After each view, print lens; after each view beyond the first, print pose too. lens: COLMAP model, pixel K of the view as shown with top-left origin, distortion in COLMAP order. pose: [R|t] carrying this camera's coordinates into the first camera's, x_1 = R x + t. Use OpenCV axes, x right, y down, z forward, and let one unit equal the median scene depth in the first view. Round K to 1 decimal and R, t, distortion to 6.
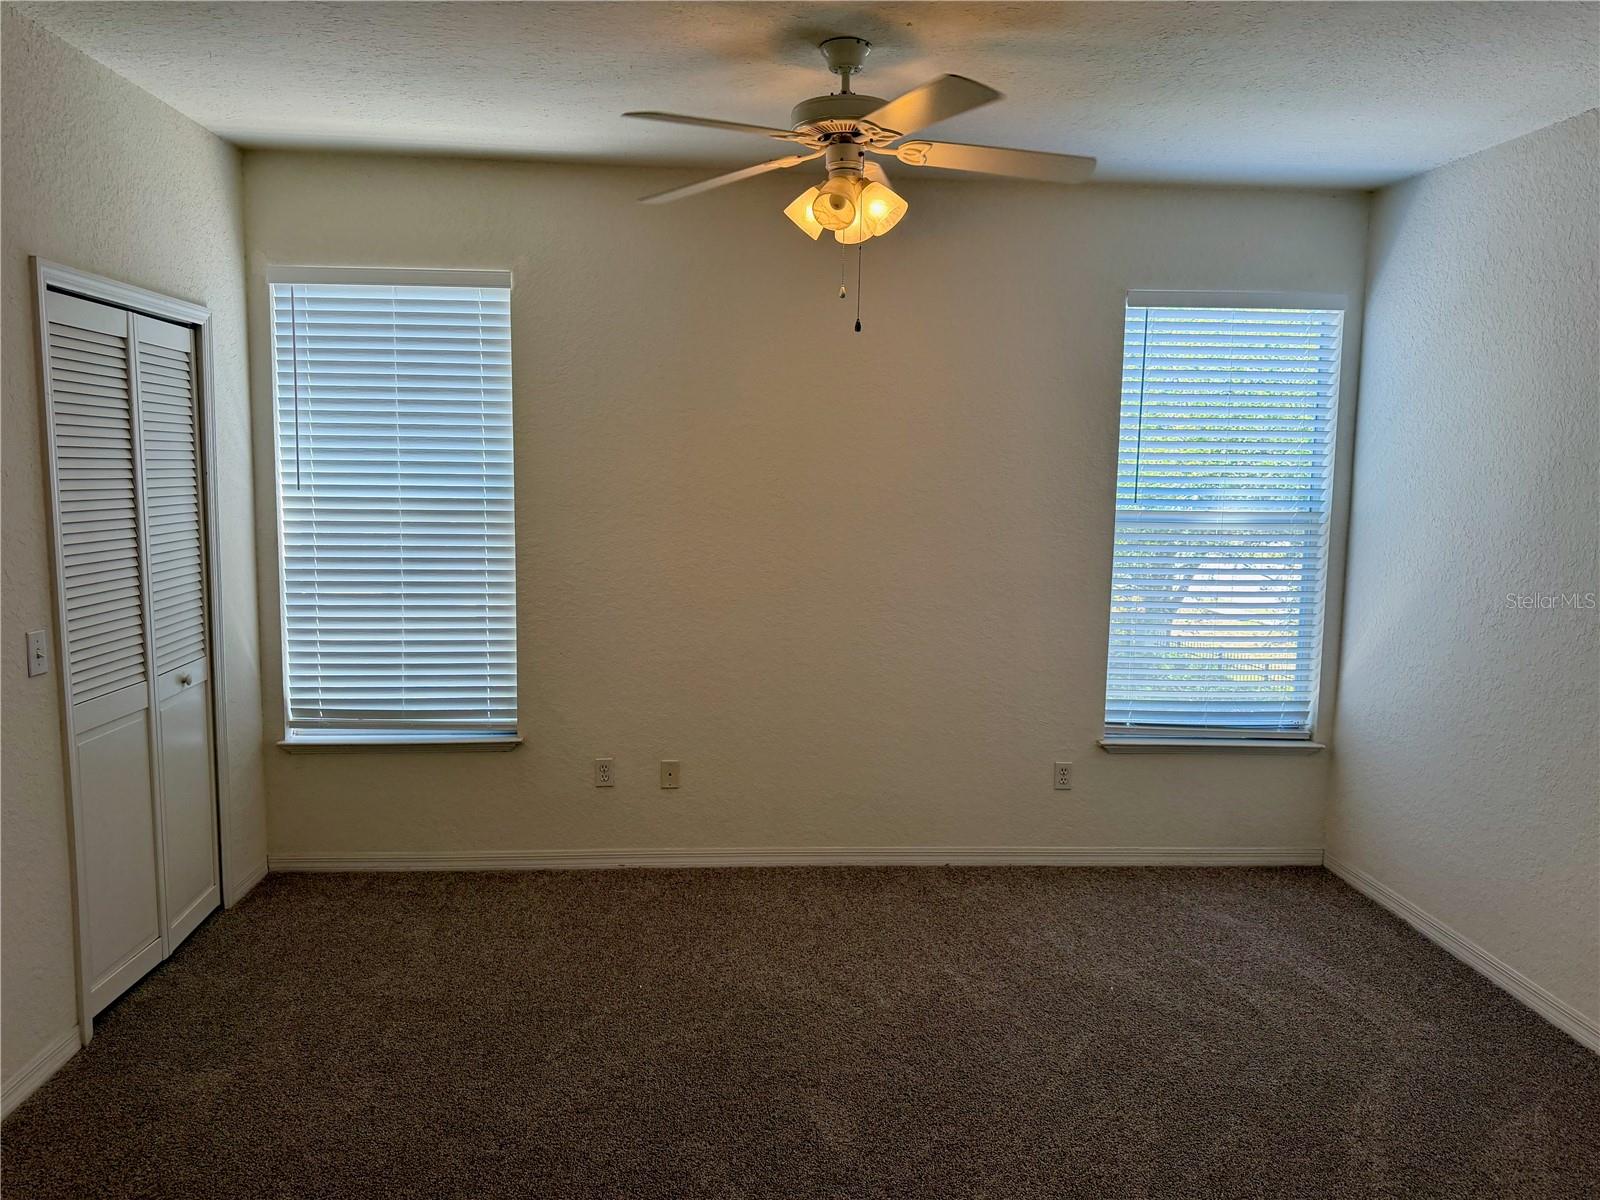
lens RADIAL K [[1166.3, 0, 778.3], [0, 1166.3, 528.6], [0, 0, 1]] dist [0.053425, -0.125018]
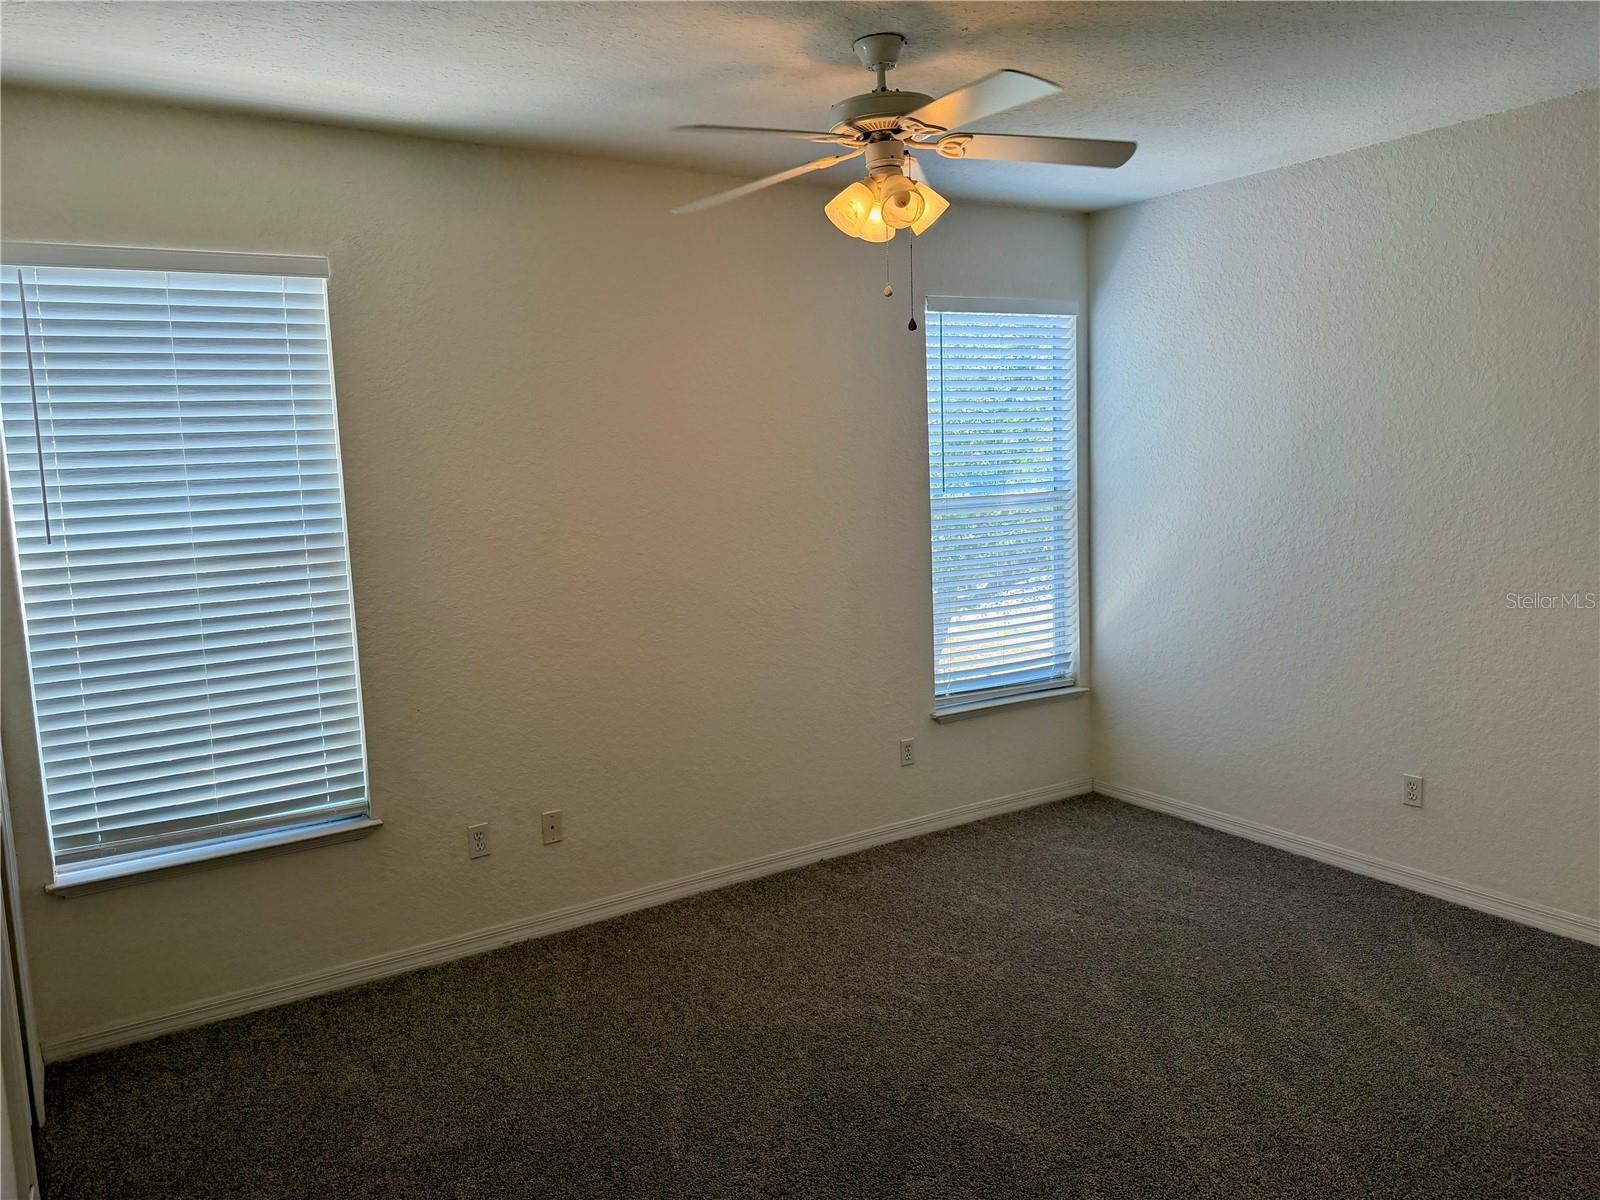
lens RADIAL K [[1166.3, 0, 778.3], [0, 1166.3, 528.6], [0, 0, 1]] dist [0.053425, -0.125018]
pose [[0.870221, -0.078214, 0.486413, -0.363594], [0.080187, 0.996638, 0.016797, -0.018202], [-0.486091, 0.024386, 0.873568, 0.130698]]
